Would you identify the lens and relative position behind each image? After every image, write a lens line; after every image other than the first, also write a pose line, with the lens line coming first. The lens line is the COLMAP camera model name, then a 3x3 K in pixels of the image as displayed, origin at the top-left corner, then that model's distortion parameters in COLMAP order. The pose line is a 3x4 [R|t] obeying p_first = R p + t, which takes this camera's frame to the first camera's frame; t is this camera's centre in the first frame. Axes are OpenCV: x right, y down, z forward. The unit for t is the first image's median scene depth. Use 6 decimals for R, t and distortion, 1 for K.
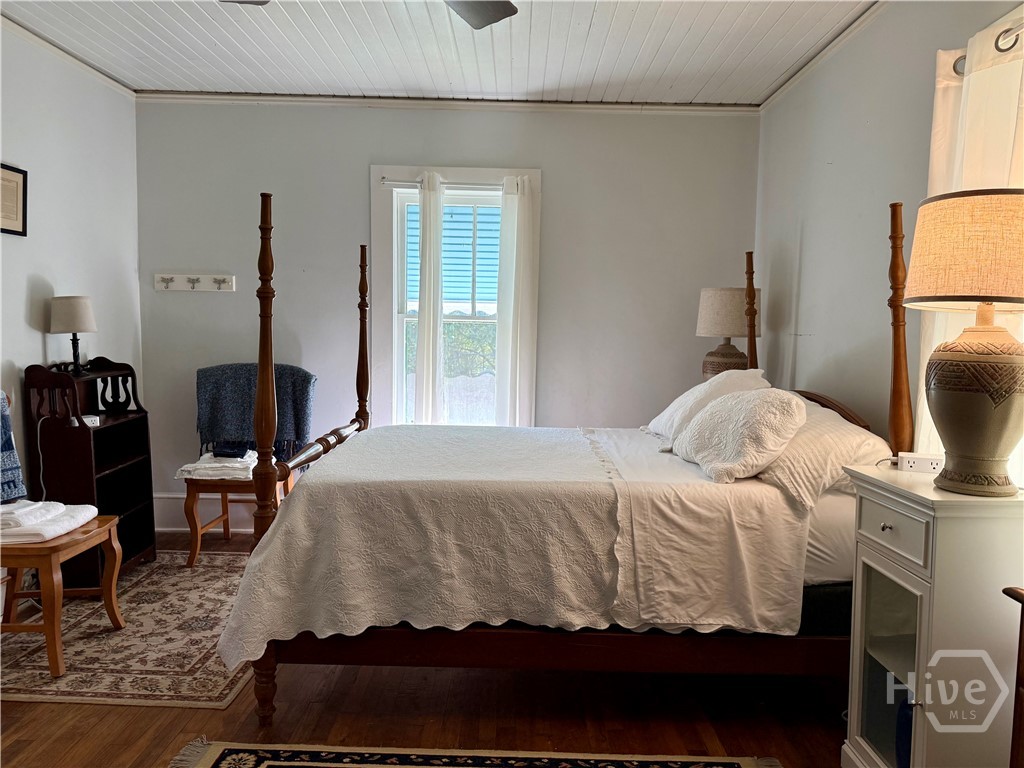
lens RADIAL K [[720.9, 0, 506.0], [0, 720.9, 383.2], [0, 0, 1]] dist [0.089288, -0.102291]
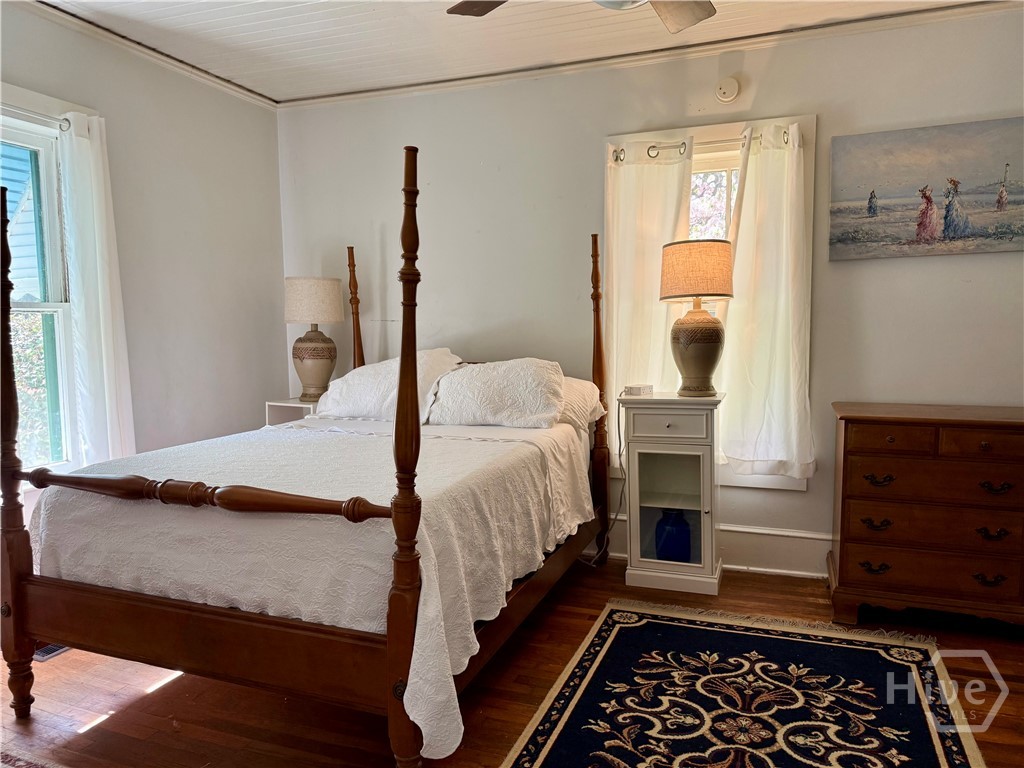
lens RADIAL K [[720.9, 0, 508.5], [0, 720.9, 385.7], [0, 0, 1]] dist [0.089288, -0.102291]
pose [[0.346774, -0.105597, 0.931985, -1.032121], [0.087711, 0.992939, 0.079867, -0.058829], [-0.933838, 0.054050, 0.353588, 0.630580]]
